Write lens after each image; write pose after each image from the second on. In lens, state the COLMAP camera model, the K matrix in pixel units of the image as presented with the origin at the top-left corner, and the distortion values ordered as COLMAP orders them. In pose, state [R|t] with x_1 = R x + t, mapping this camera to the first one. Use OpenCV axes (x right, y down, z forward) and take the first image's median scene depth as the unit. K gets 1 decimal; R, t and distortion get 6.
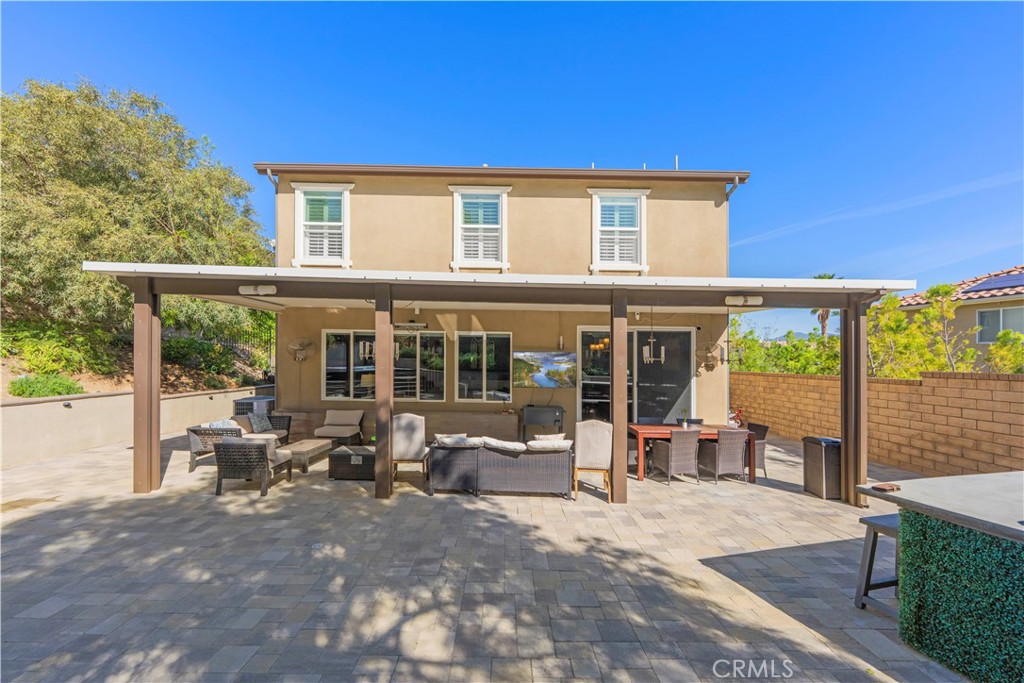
lens RADIAL K [[388.2, 0, 547.5], [0, 388.2, 359.7], [0, 0, 1]] dist [-0.001748, -0.000260]
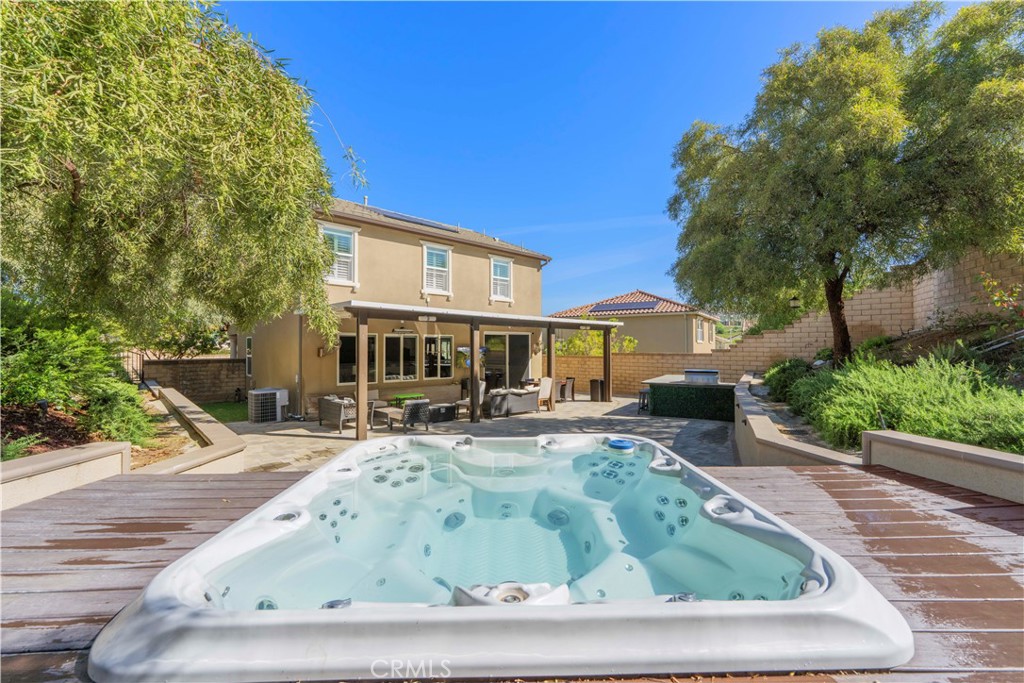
lens RADIAL K [[435.9, 0, 495.2], [0, 435.9, 340.8], [0, 0, 1]] dist [-0.000845, -0.000203]
pose [[0.736289, -0.008250, 0.676617, -1.683113], [0.012407, 0.999922, -0.001308, -0.059568], [-0.676554, 0.009358, 0.736334, -0.658845]]
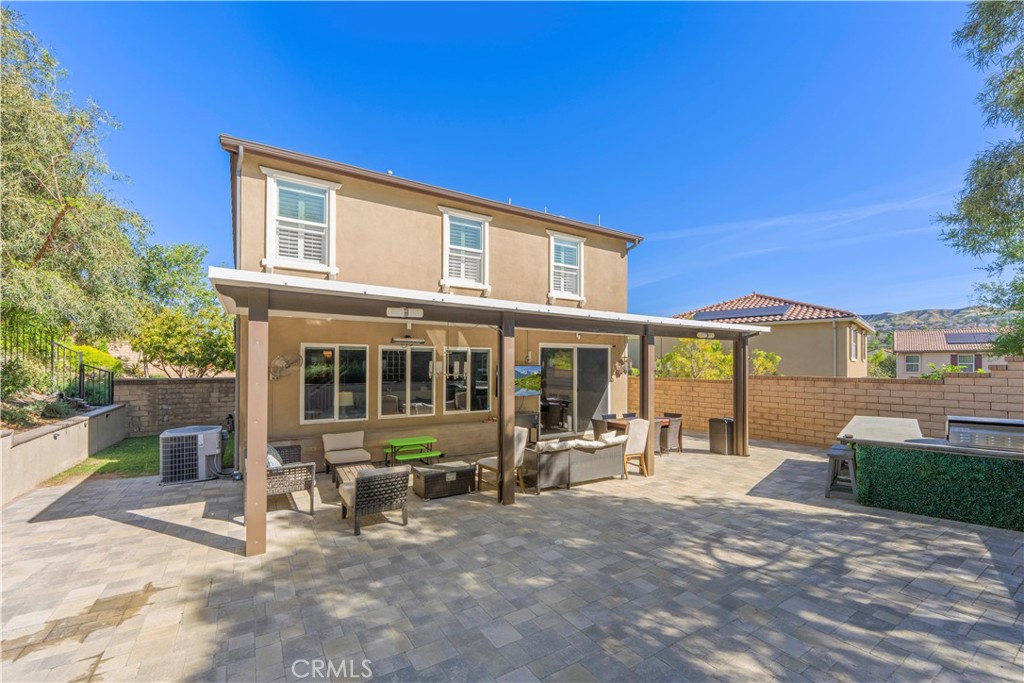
lens RADIAL K [[391.5, 0, 483.2], [0, 391.5, 360.3], [0, 0, 1]] dist [-0.000968, -0.000131]
pose [[0.871836, -0.008827, 0.489718, -0.925002], [0.009395, 0.999955, 0.001300, -0.051996], [-0.489707, 0.003468, 0.871880, 0.048450]]
